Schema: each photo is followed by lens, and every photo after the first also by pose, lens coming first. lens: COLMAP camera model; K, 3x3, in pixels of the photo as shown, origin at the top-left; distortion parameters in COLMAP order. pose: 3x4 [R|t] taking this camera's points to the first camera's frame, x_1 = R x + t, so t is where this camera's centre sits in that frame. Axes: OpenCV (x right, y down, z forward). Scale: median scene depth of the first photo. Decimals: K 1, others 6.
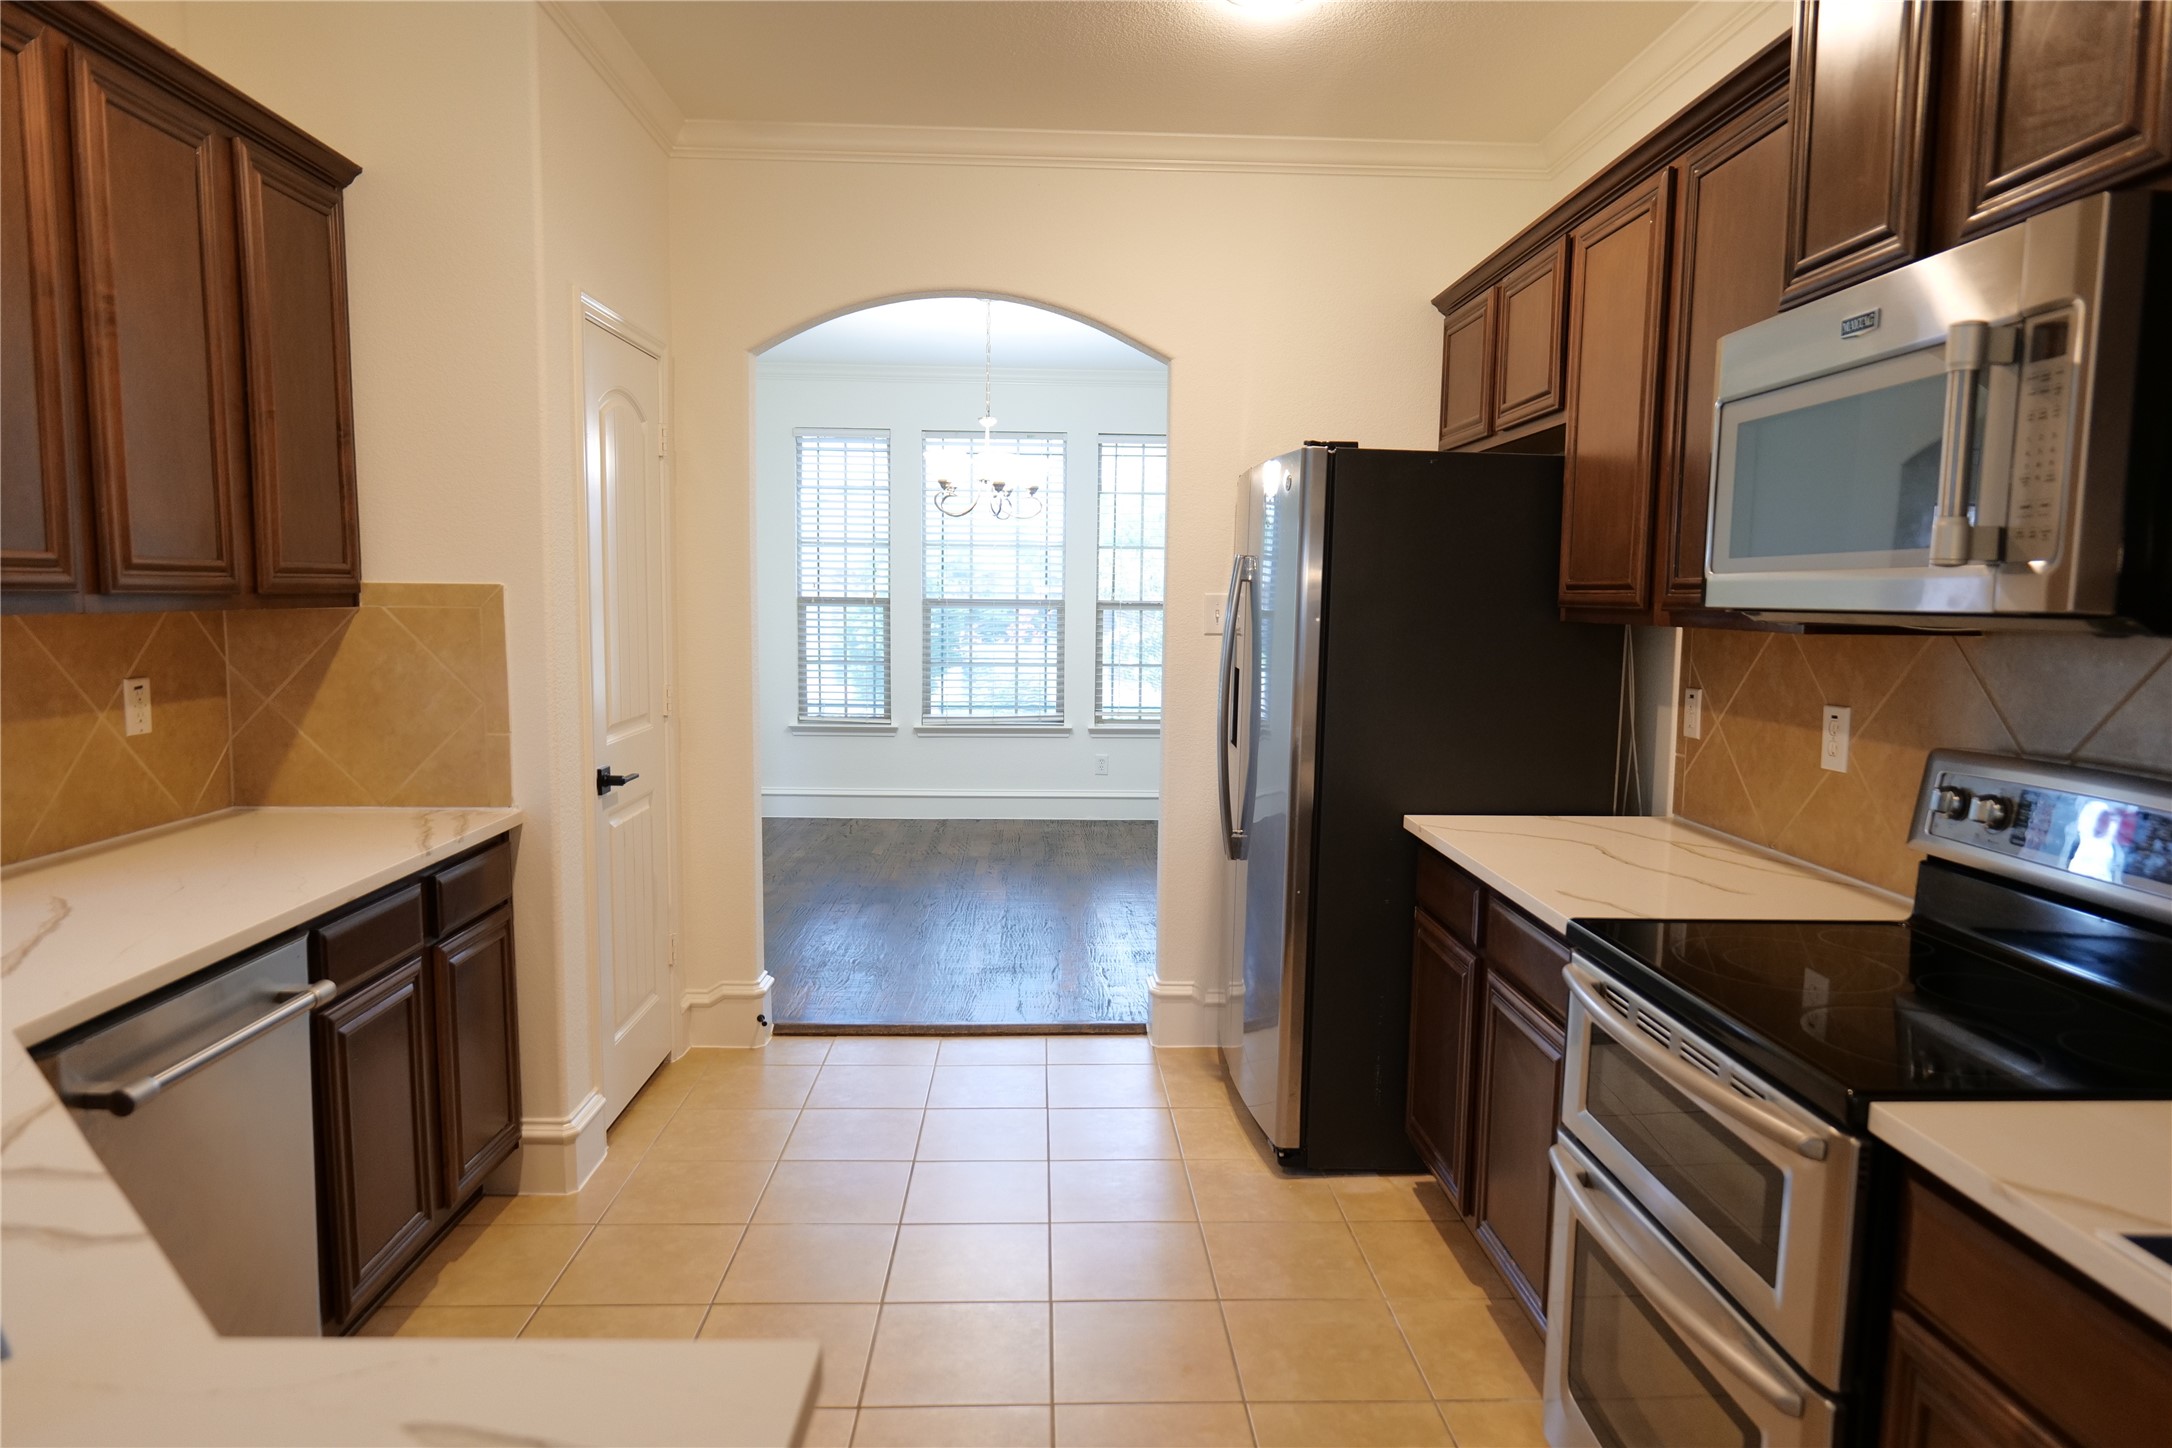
lens RADIAL K [[1319.6, 0, 1094.8], [0, 1319.6, 715.4], [0, 0, 1]] dist [-0.004666, -0.001343]
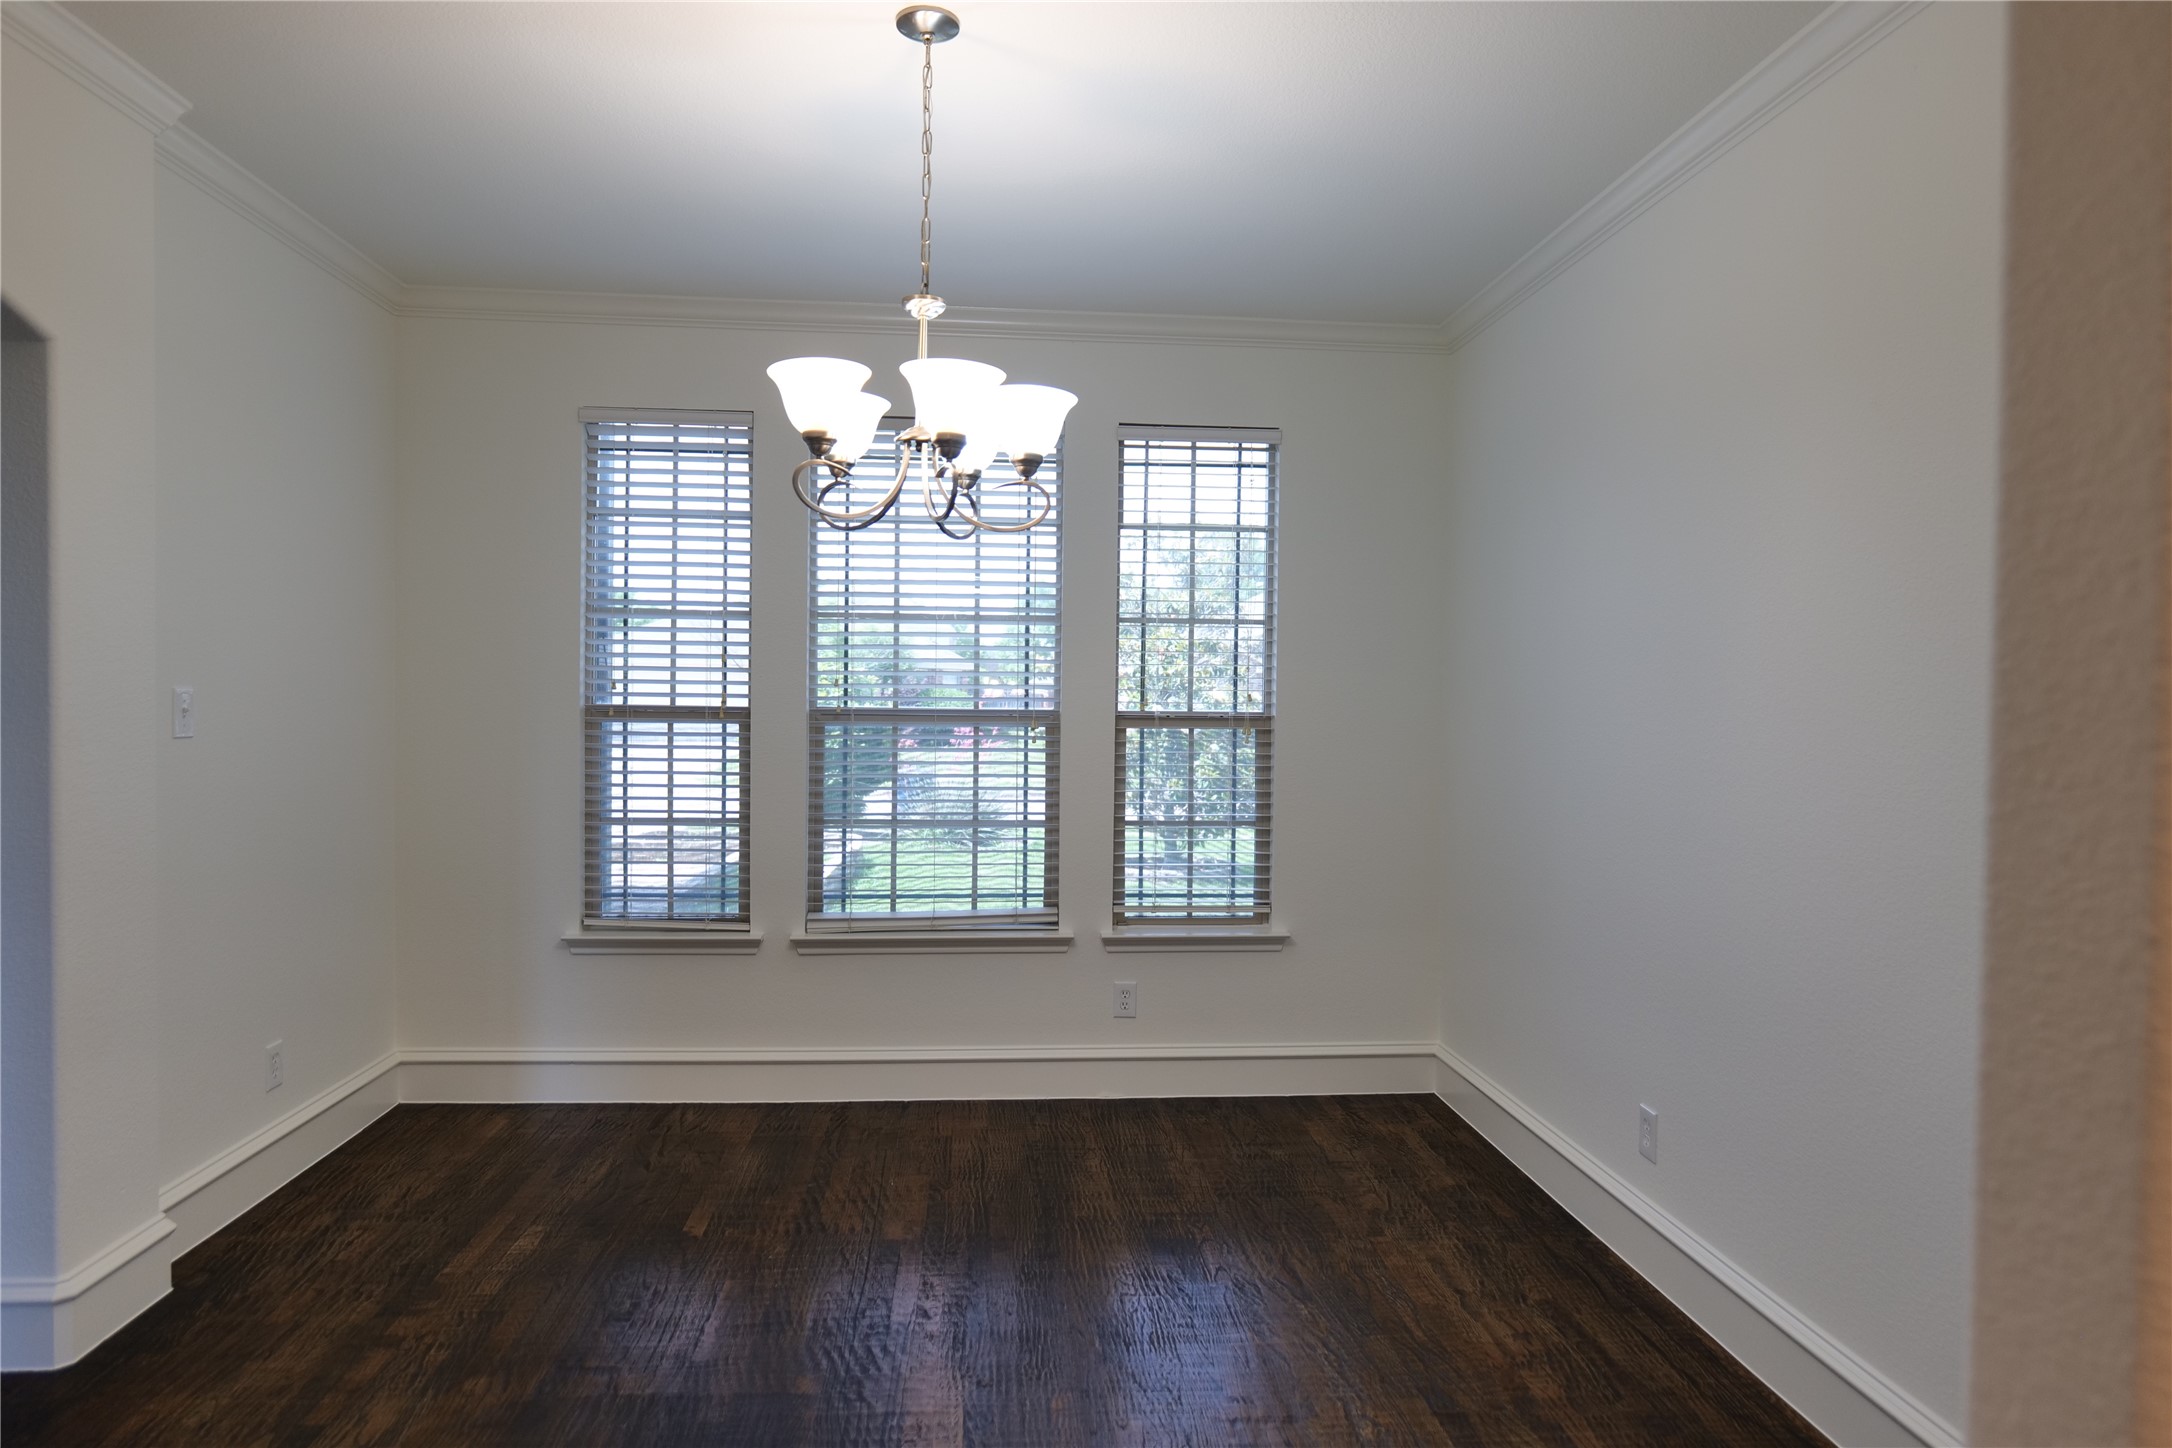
lens RADIAL K [[1319.6, 0, 1067.1], [0, 1319.6, 715.2], [0, 0, 1]] dist [-0.004666, -0.001343]
pose [[0.999764, -0.002199, 0.021636, -0.031858], [0.004082, 0.996164, -0.087411, -0.035410], [-0.021360, 0.087478, 0.995937, 0.430088]]
